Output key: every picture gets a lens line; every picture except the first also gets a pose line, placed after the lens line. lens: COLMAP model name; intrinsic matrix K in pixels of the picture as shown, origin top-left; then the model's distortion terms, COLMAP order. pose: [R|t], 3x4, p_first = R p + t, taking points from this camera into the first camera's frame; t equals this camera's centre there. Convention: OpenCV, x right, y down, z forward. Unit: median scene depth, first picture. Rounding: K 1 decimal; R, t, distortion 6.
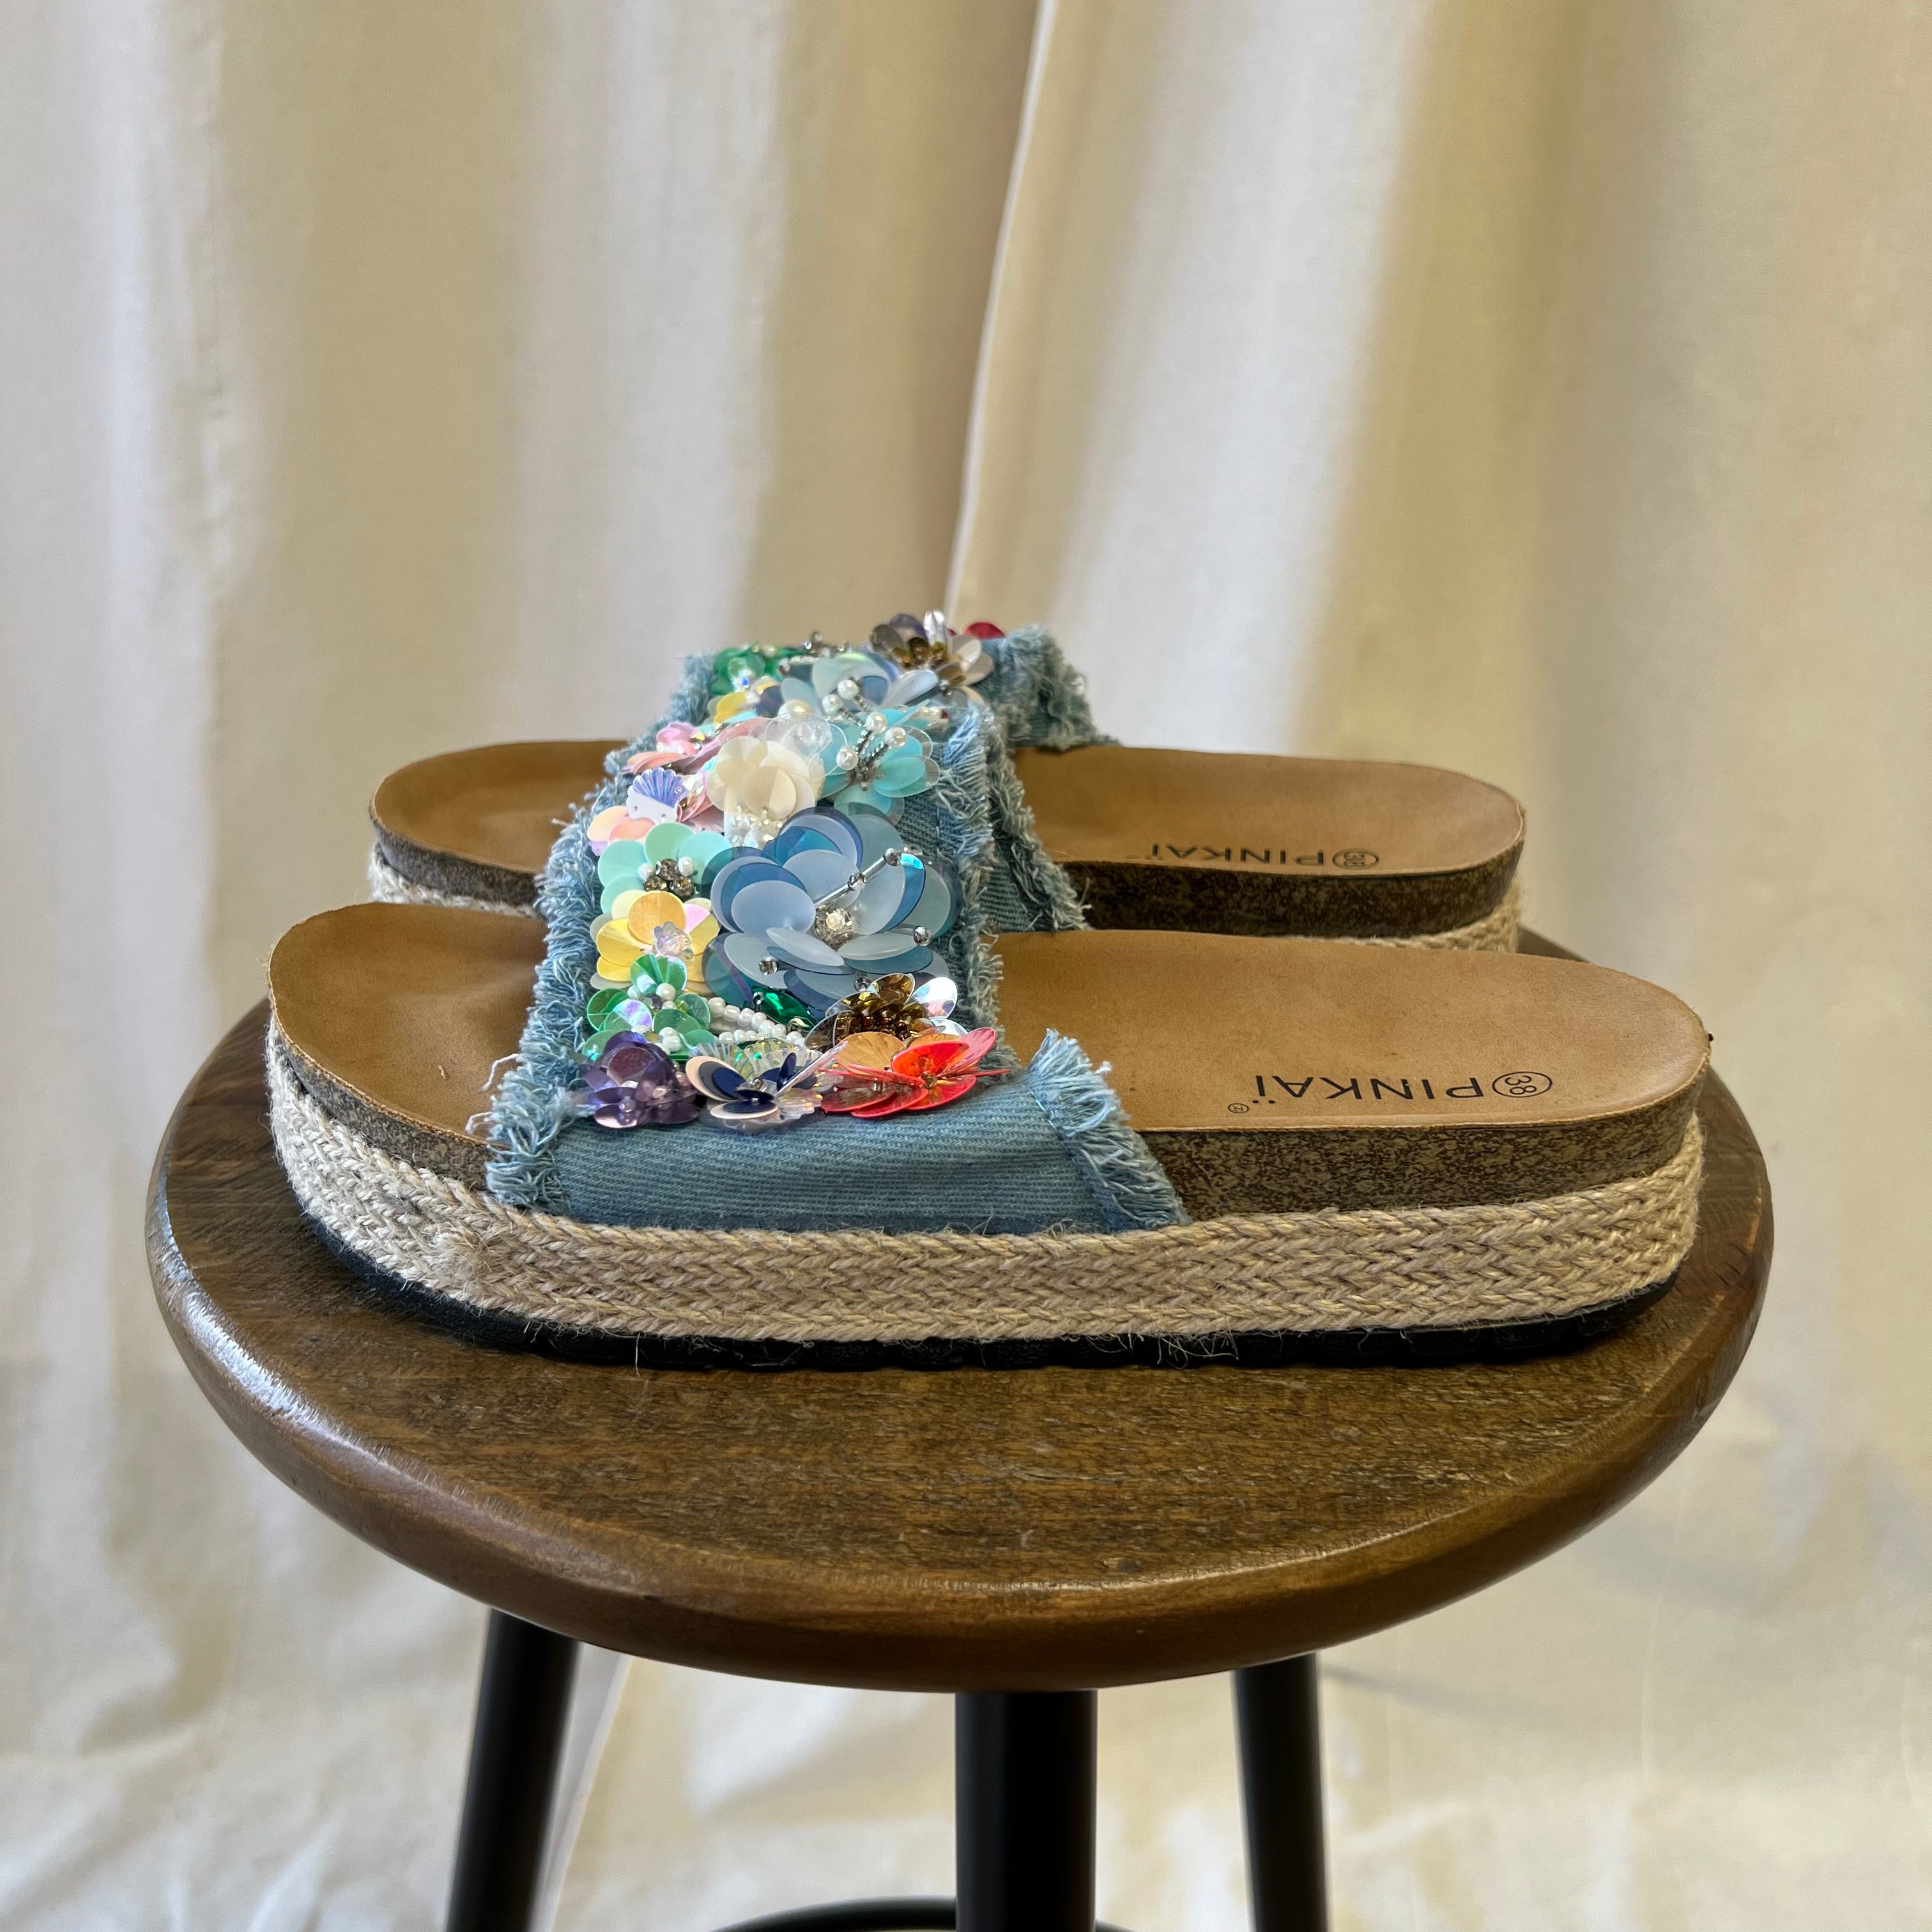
lens RADIAL K [[1940.3, 0, 957.6], [0, 1940.3, 976.5], [0, 0, 1]] dist [0.014357, -0.024117]
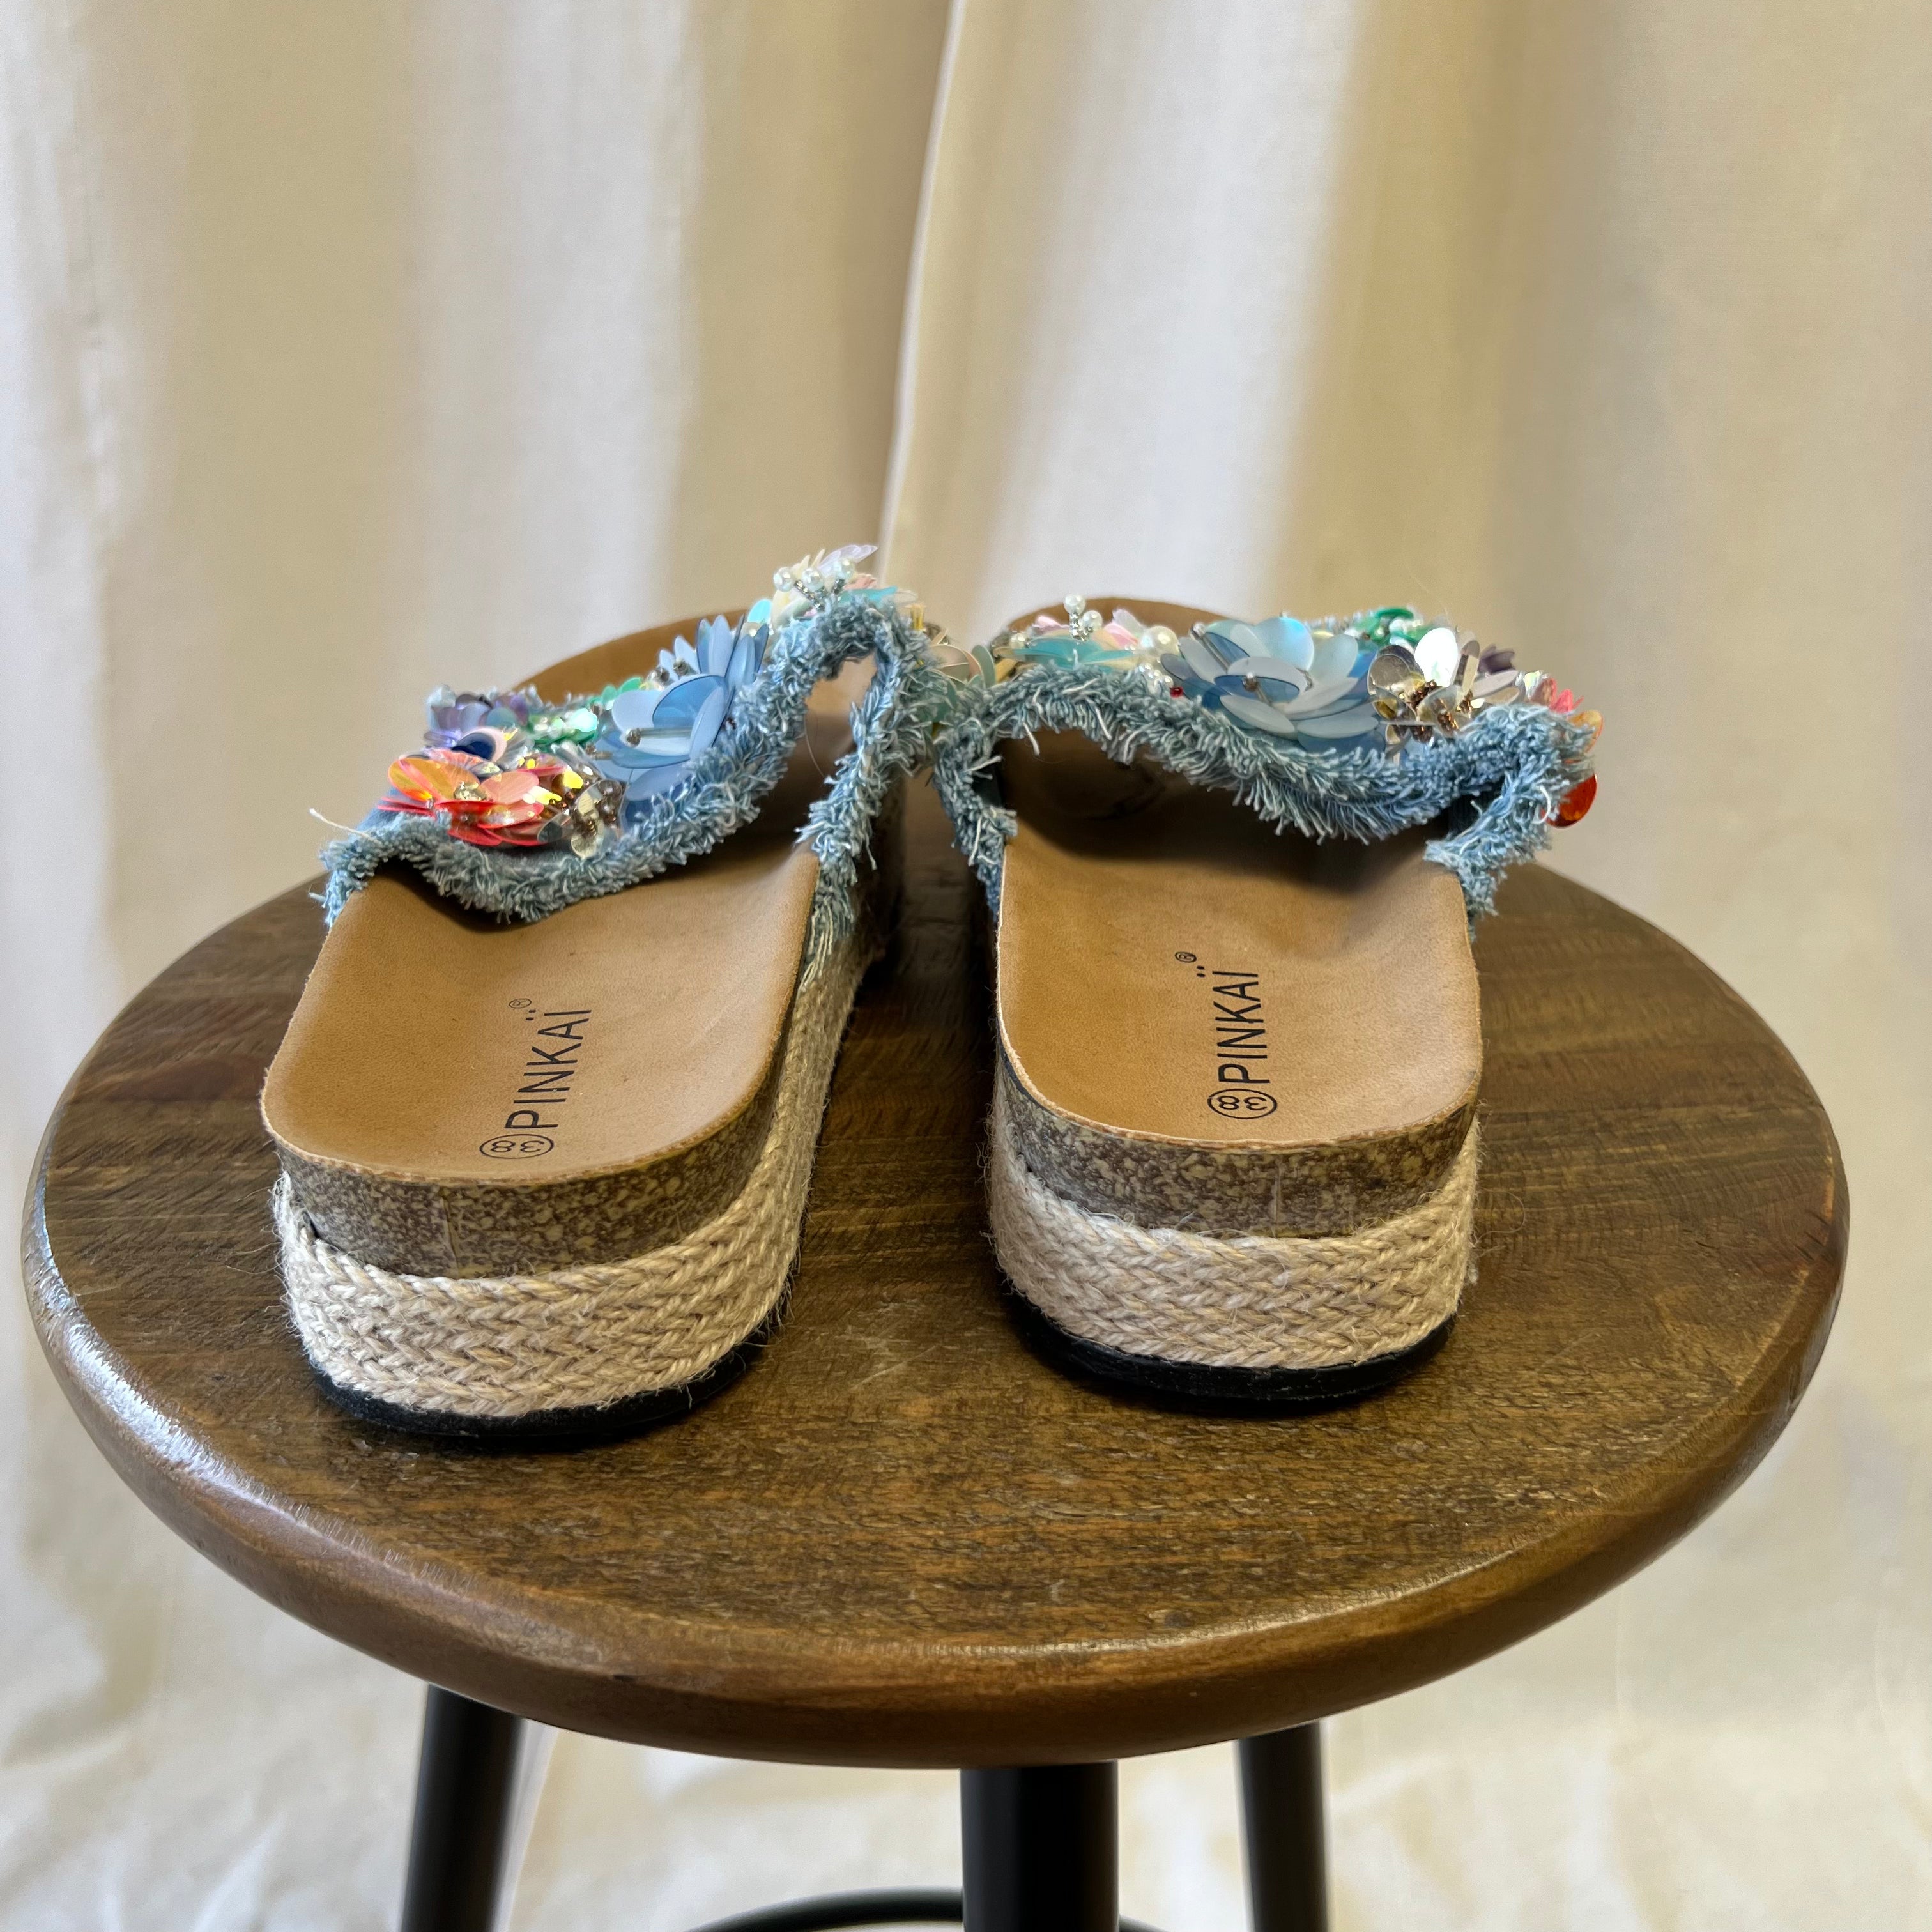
lens RADIAL K [[1971.1, 0, 966.0], [0, 1971.1, 966.0], [0, 0, 1]] dist [0.003827, -0.032044]
pose [[0.998926, -0.026520, 0.037992, -0.029333], [0.025667, 0.999411, 0.022764, -0.008352], [-0.038574, -0.021765, 0.999019, 0.126013]]
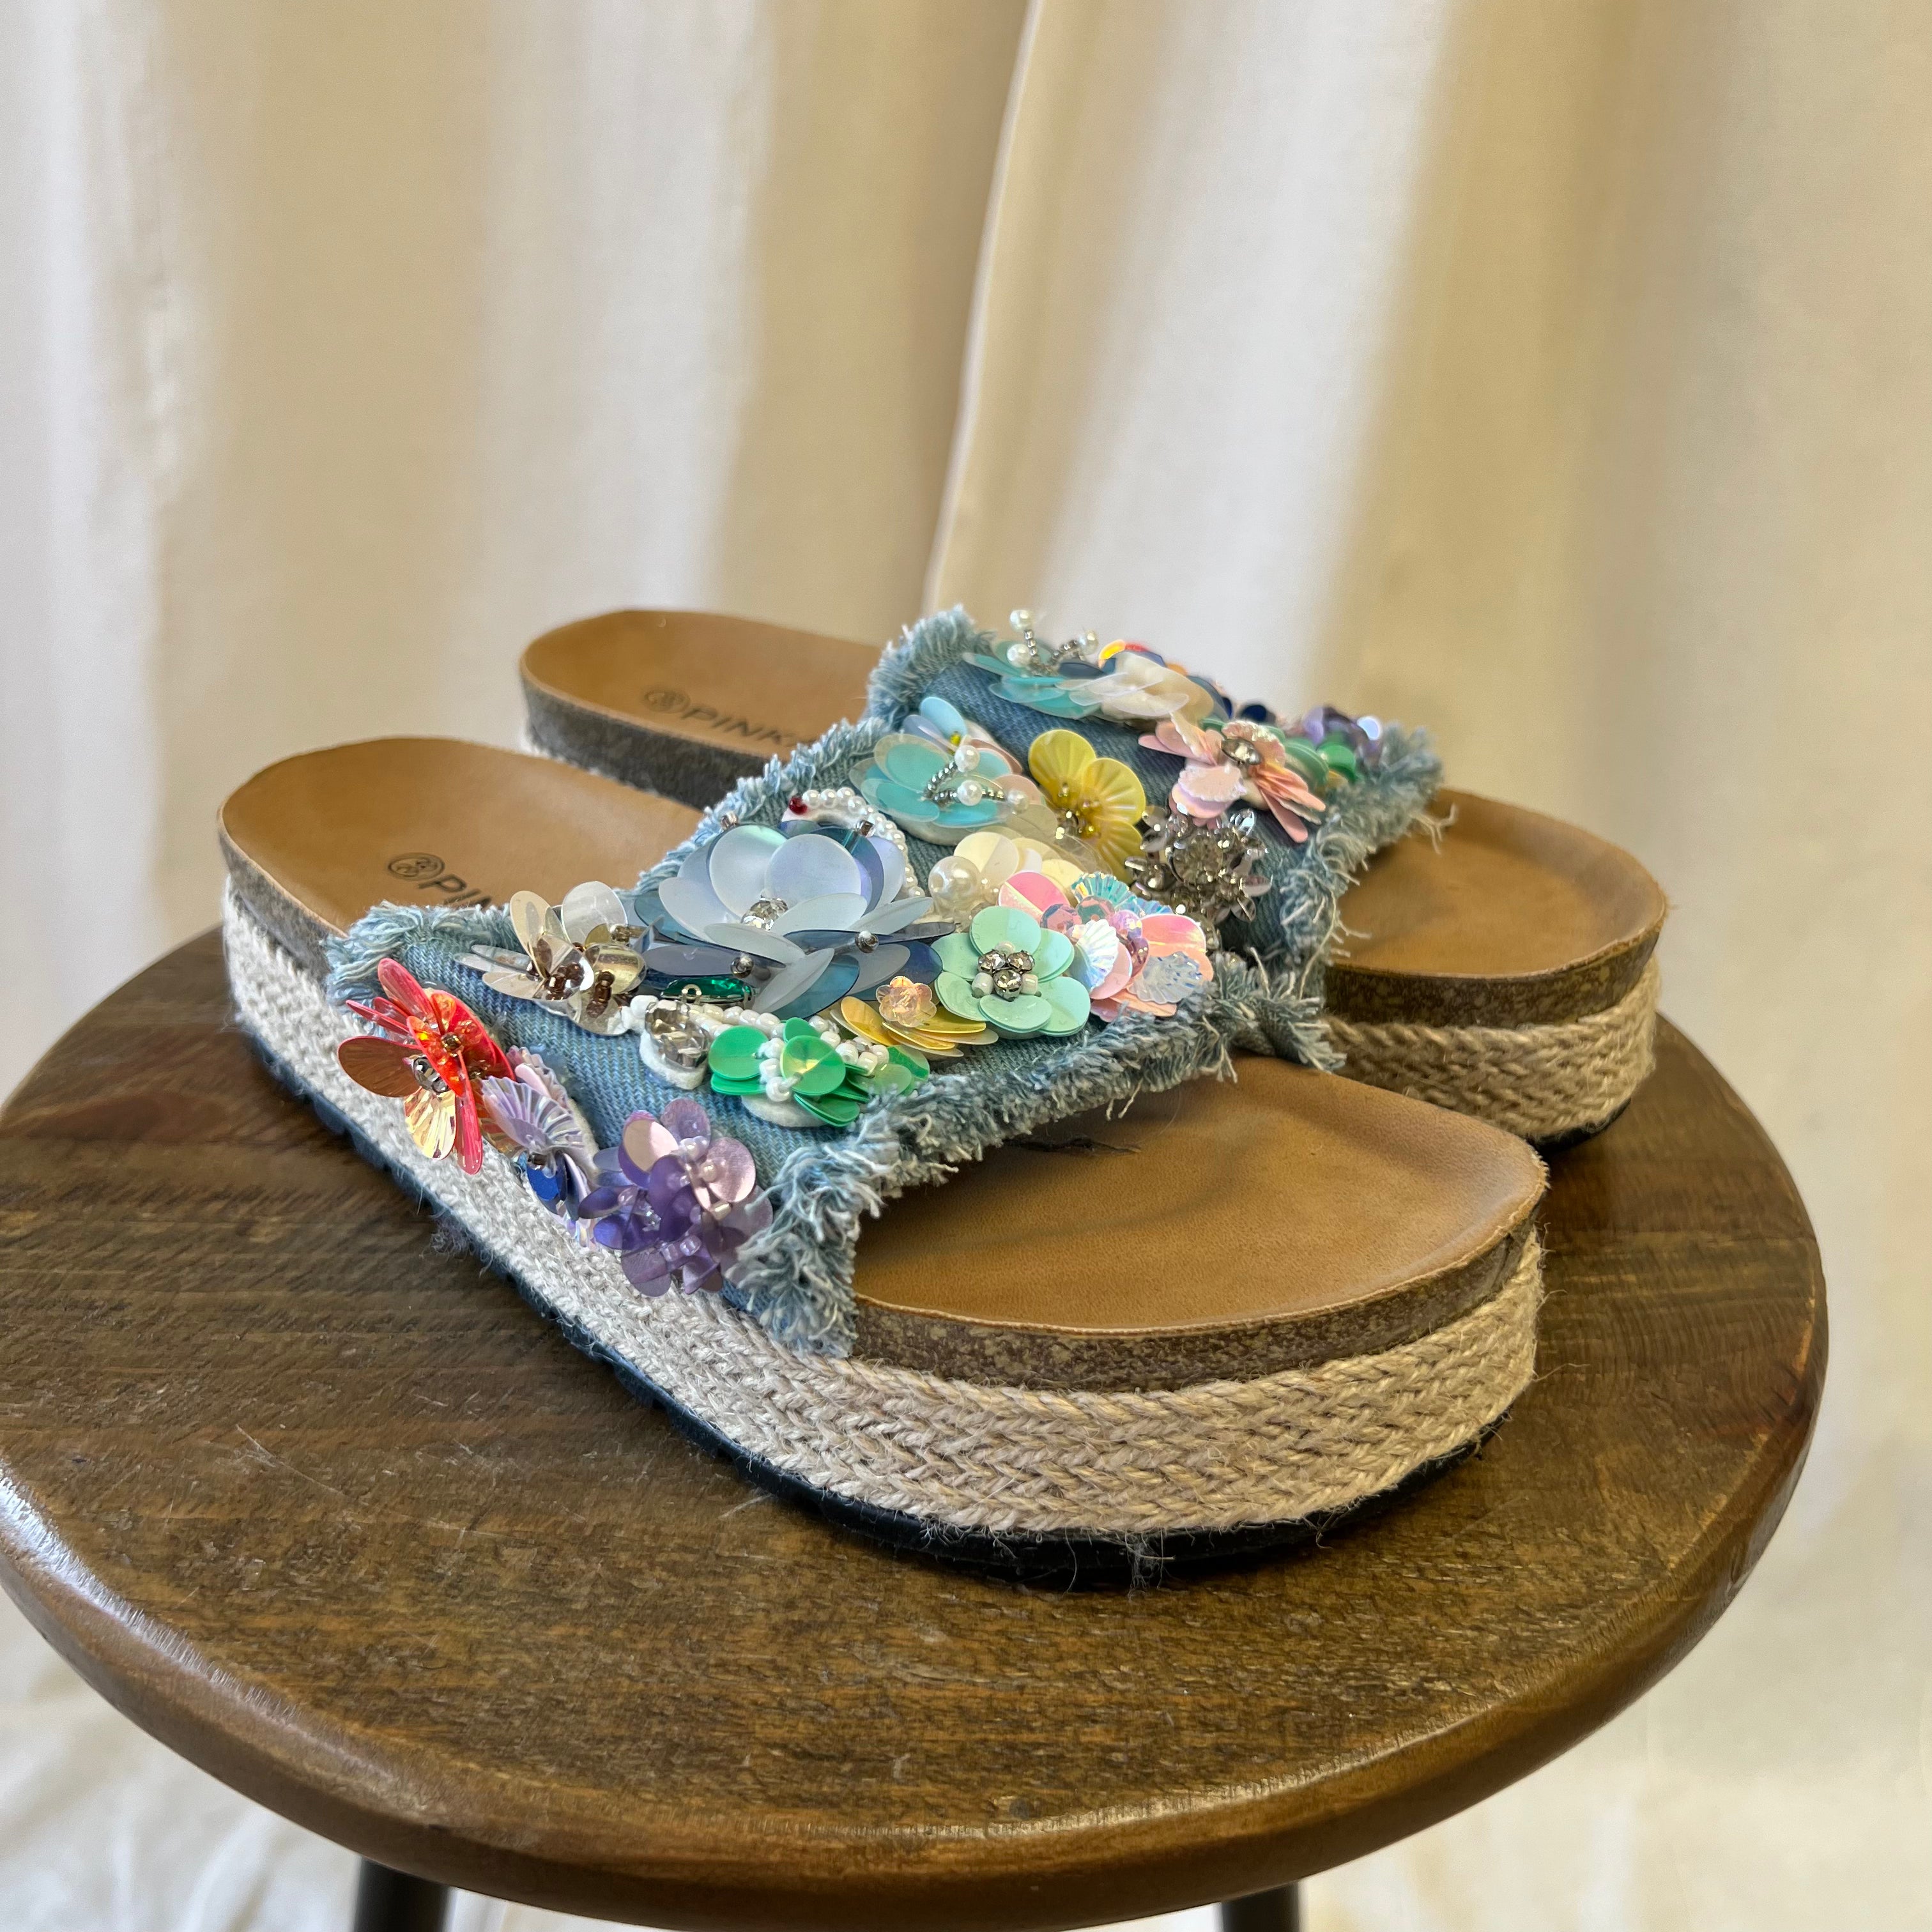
lens RADIAL K [[1995.4, 0, 949.4], [0, 1995.4, 972.1], [0, 0, 1]] dist [-0.079052, 0.160451]
pose [[0.999681, 0.021573, -0.013161, 0.056400], [-0.020969, 0.998792, 0.044450, -0.075680], [0.014104, -0.044160, 0.998925, 0.177463]]
